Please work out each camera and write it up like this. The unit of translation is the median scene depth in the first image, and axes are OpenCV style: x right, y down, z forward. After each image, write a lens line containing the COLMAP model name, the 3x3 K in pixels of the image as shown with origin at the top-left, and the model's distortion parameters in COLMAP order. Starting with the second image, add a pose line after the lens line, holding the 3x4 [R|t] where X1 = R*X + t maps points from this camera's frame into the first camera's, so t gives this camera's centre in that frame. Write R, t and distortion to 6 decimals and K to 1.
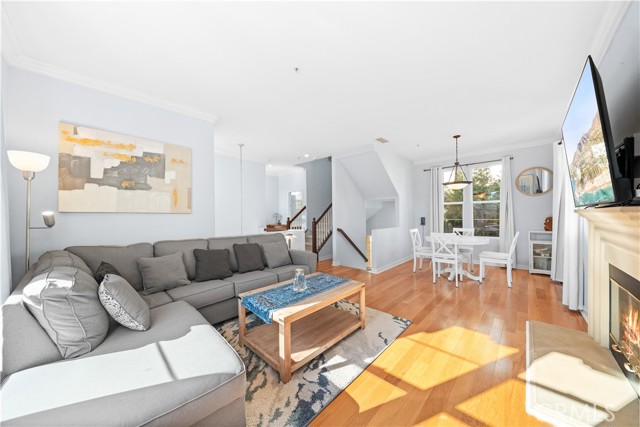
lens RADIAL K [[220.6, 0, 318.0], [0, 220.6, 213.8], [0, 0, 1]] dist [-0.002358, -0.000051]
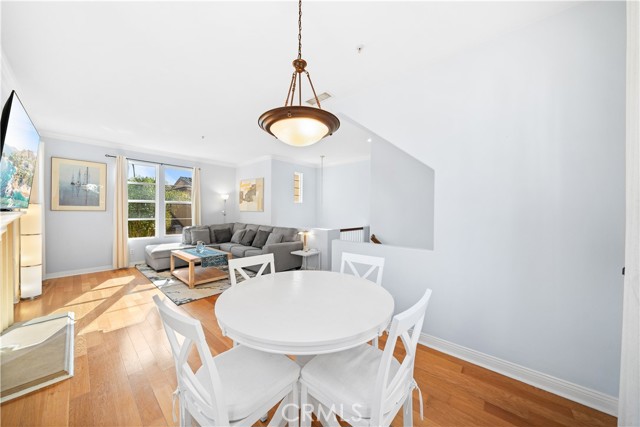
lens RADIAL K [[220.6, 0, 318.0], [0, 220.6, 213.8], [0, 0, 1]] dist [-0.002358, -0.000051]
pose [[0.023104, 0.017931, -0.999572, 1.674785], [-0.003813, 0.999833, 0.017848, -0.023350], [0.999726, 0.003399, 0.023169, 1.780746]]
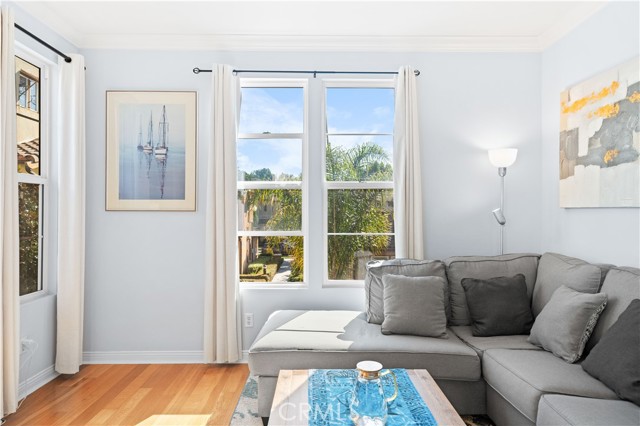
lens RADIAL K [[398.2, 0, 316.6], [0, 398.2, 212.2], [0, 0, 1]] dist [-0.004443, -0.001532]
pose [[-0.726090, 0.005974, -0.687573, 0.379704], [0.008985, 0.999959, -0.000801, 0.000609], [0.687541, -0.006760, -0.726114, 1.266181]]
